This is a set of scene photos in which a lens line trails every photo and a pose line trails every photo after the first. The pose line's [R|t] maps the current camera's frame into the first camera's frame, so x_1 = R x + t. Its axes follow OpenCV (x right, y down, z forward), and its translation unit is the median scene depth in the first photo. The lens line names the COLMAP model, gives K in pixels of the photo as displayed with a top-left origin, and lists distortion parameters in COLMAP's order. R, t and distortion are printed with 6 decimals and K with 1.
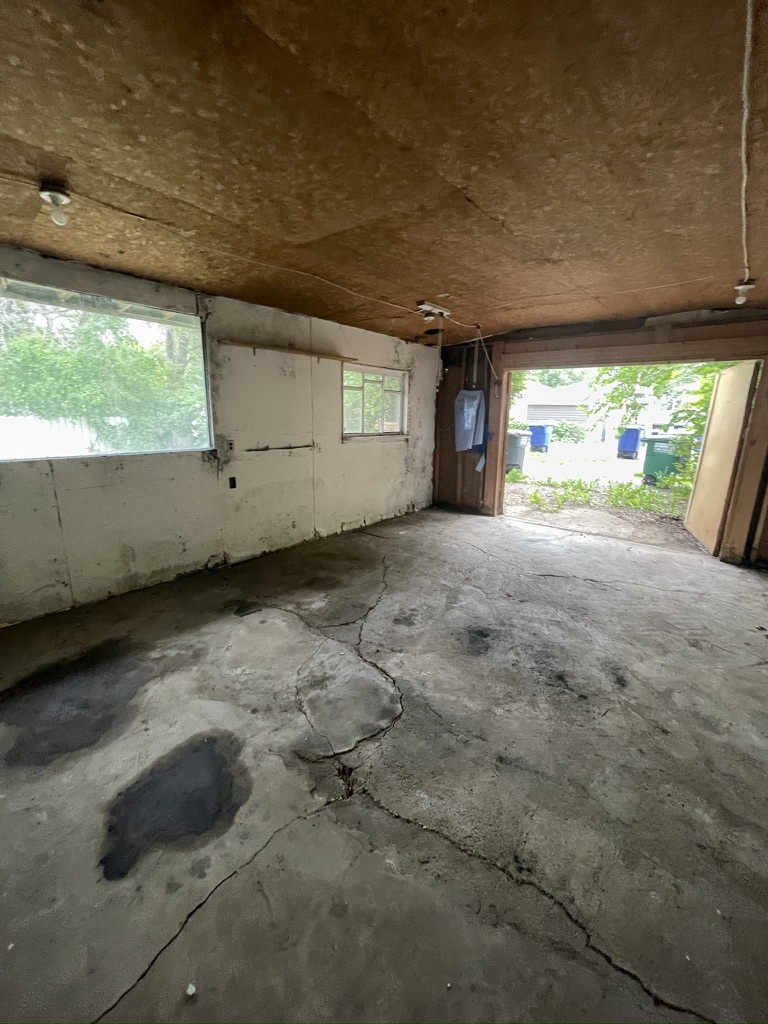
lens RADIAL K [[410.8, 0, 389.3], [0, 410.8, 508.2], [0, 0, 1]] dist [-0.005347, 0.000556]
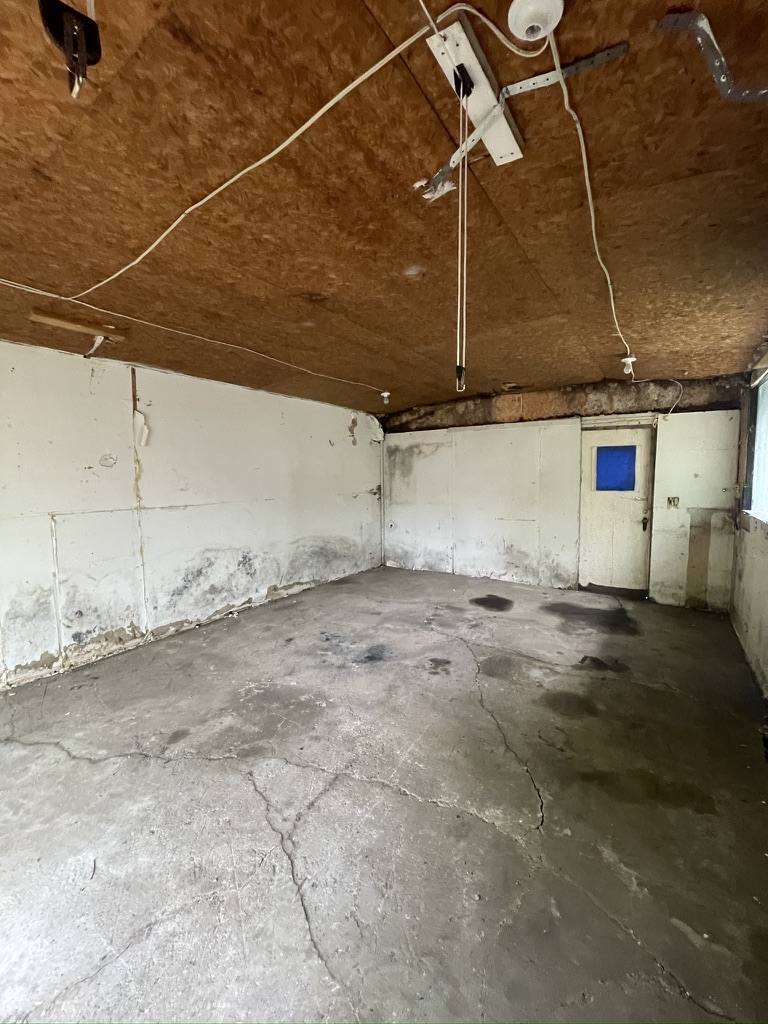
lens RADIAL K [[410.8, 0, 389.3], [0, 410.8, 508.2], [0, 0, 1]] dist [-0.005347, 0.000556]
pose [[-0.994871, -0.003822, -0.101080, 0.266603], [-0.034834, 0.951108, 0.306887, -0.415828], [0.094965, 0.308834, -0.946363, 1.797555]]
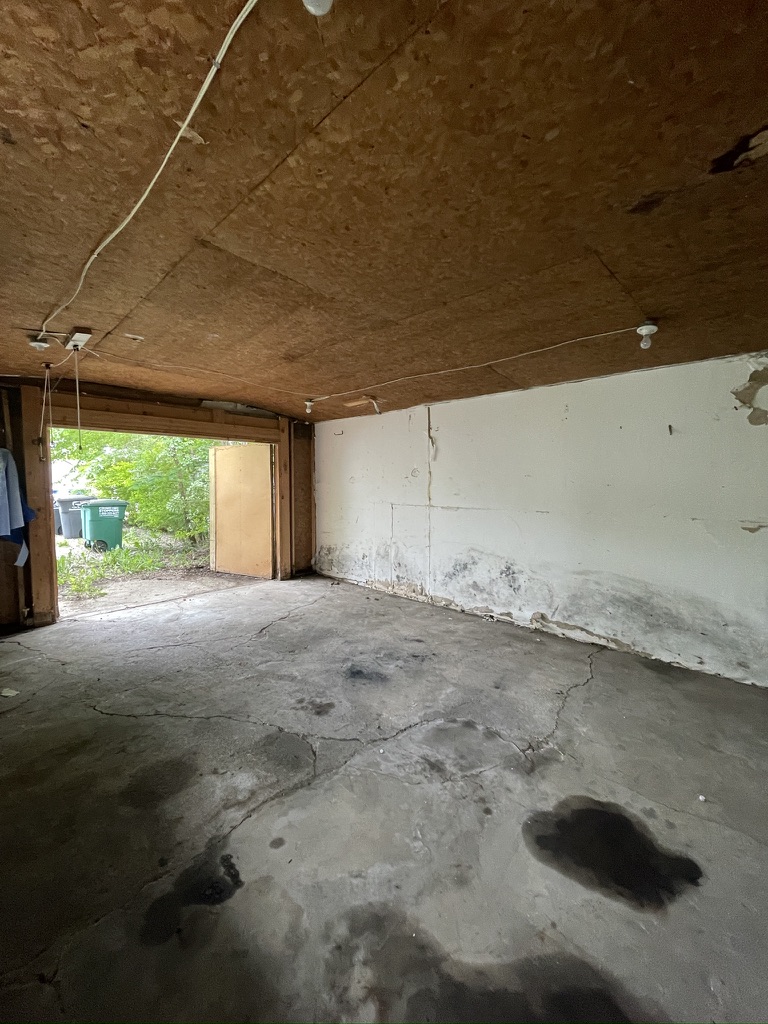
lens RADIAL K [[410.8, 0, 389.3], [0, 410.8, 508.2], [0, 0, 1]] dist [-0.005347, 0.000556]
pose [[0.069895, -0.085152, 0.993913, -0.778227], [0.231004, 0.970649, 0.066914, -0.171715], [-0.970439, 0.224921, 0.087514, 0.648947]]
